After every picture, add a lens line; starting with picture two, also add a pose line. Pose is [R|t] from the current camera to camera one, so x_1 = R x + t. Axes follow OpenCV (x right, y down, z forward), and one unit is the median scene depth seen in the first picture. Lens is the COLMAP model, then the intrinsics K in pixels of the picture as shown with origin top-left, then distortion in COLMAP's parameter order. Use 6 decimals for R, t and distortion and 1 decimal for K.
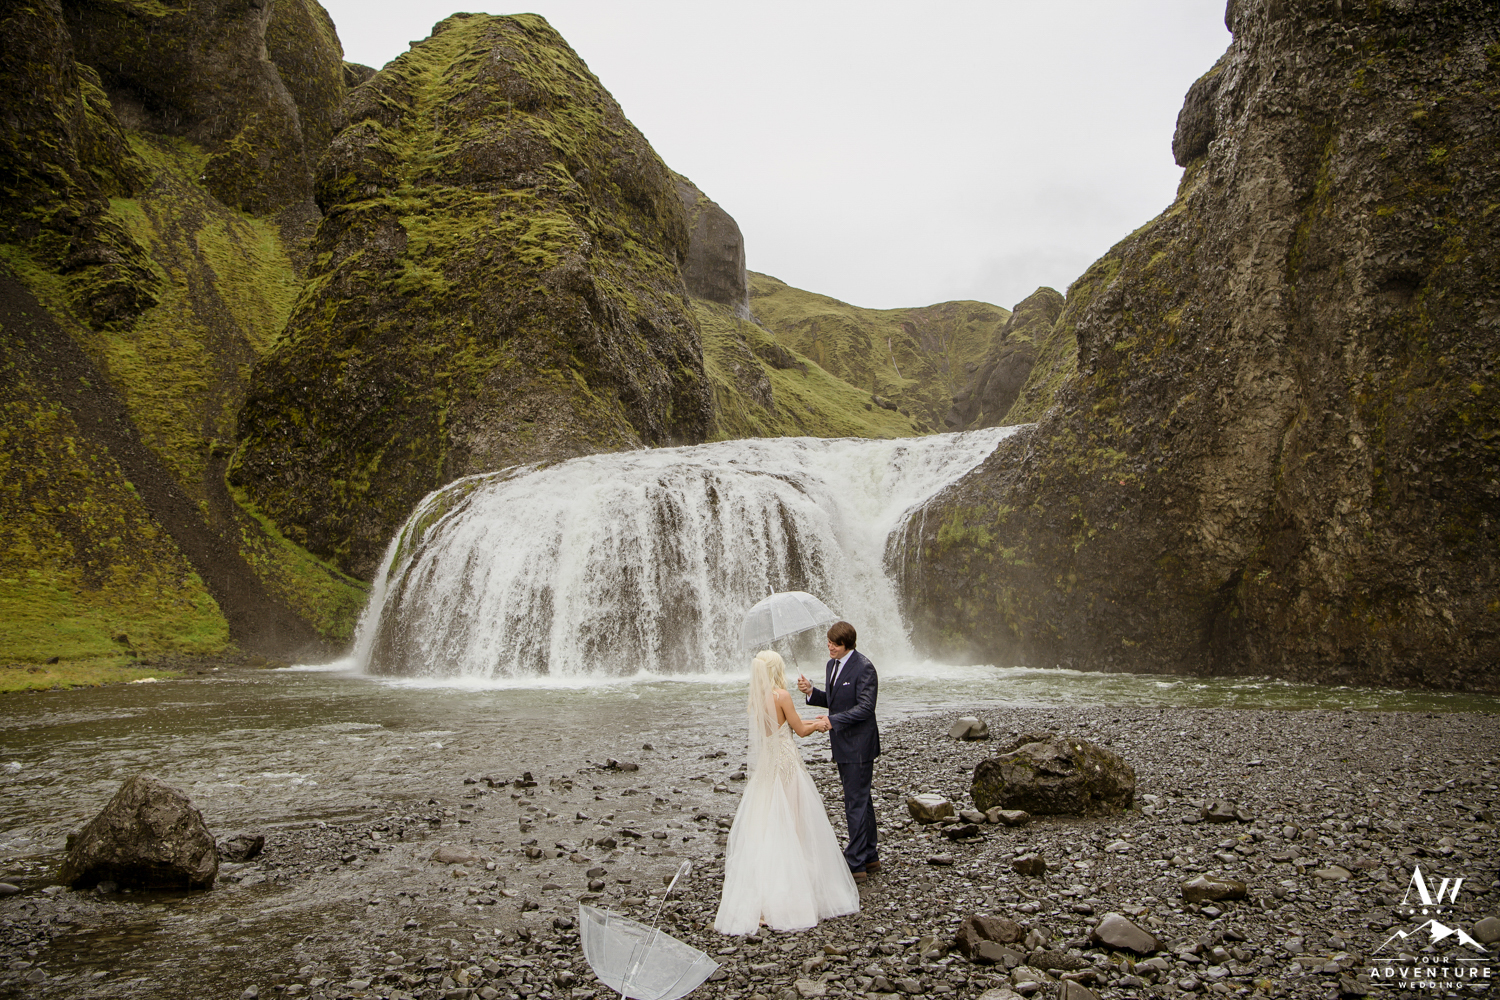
lens RADIAL K [[1279.5, 0, 747.2], [0, 1279.5, 497.4], [0, 0, 1]] dist [-0.043427, 0.047201]
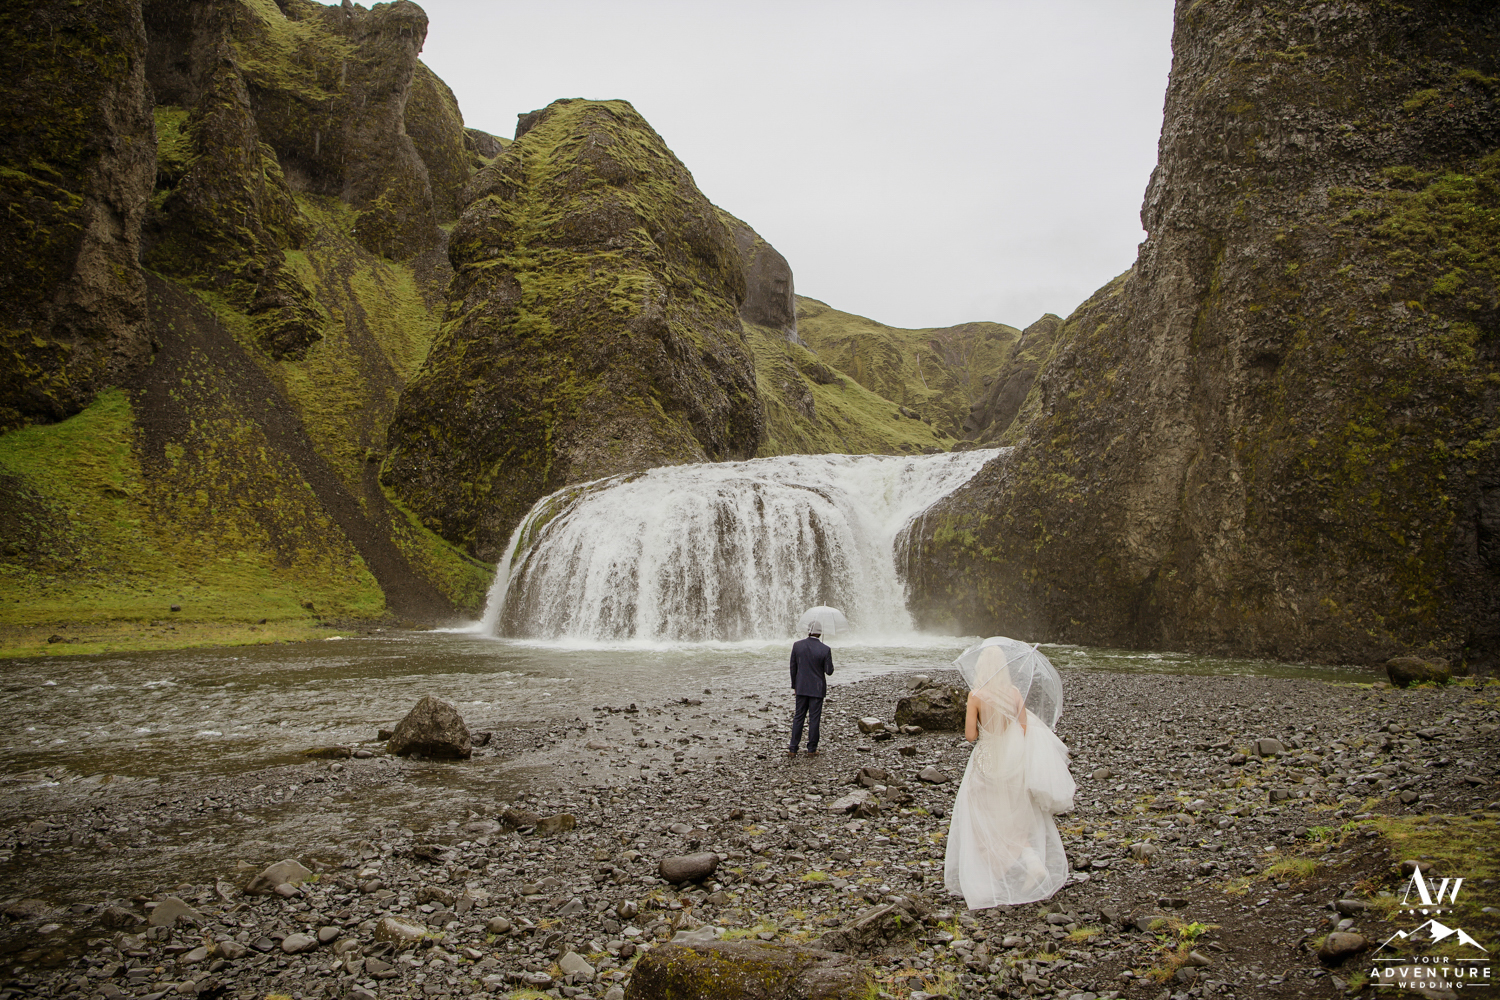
lens RADIAL K [[1110.1, 0, 746.2], [0, 1110.1, 497.3], [0, 0, 1]] dist [-0.064899, 0.026007]
pose [[0.998920, 0.011189, -0.045103, 0.010073], [-0.010708, 0.999883, 0.010890, -0.020324], [0.045220, -0.010395, 0.998923, -0.127373]]
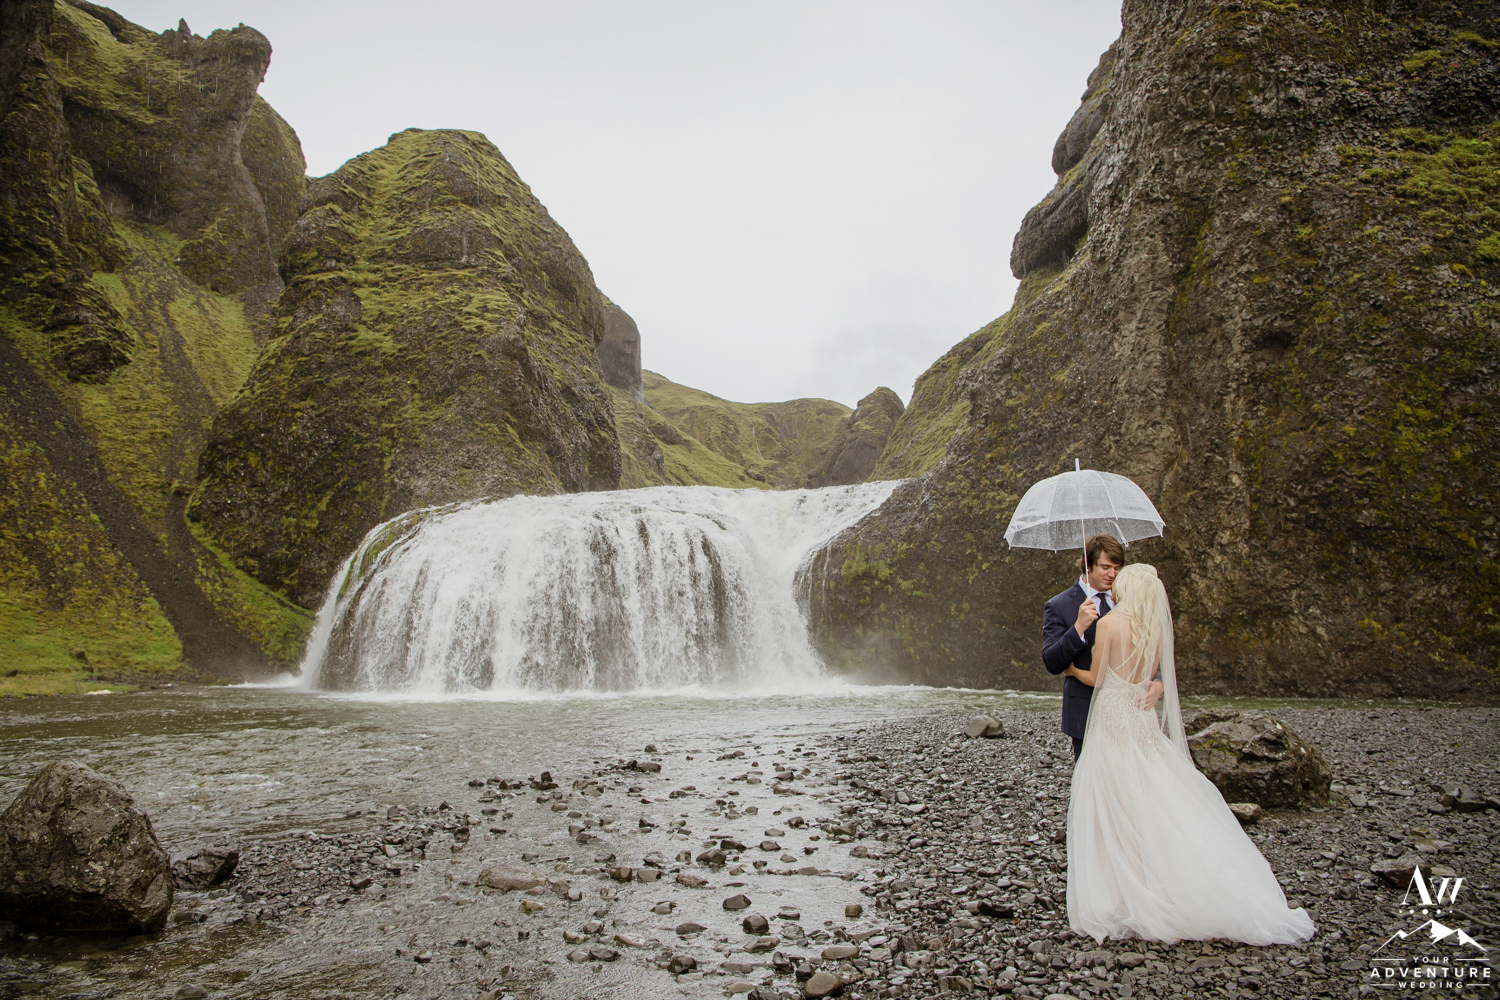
lens RADIAL K [[1045.7, 0, 748.1], [0, 1045.7, 497.7], [0, 0, 1]] dist [-0.075592, 0.019370]
pose [[0.993165, 0.023697, 0.114288, -0.040411], [-0.016871, 0.998036, -0.060333, 0.023690], [-0.115493, 0.057992, 0.991614, 0.094092]]
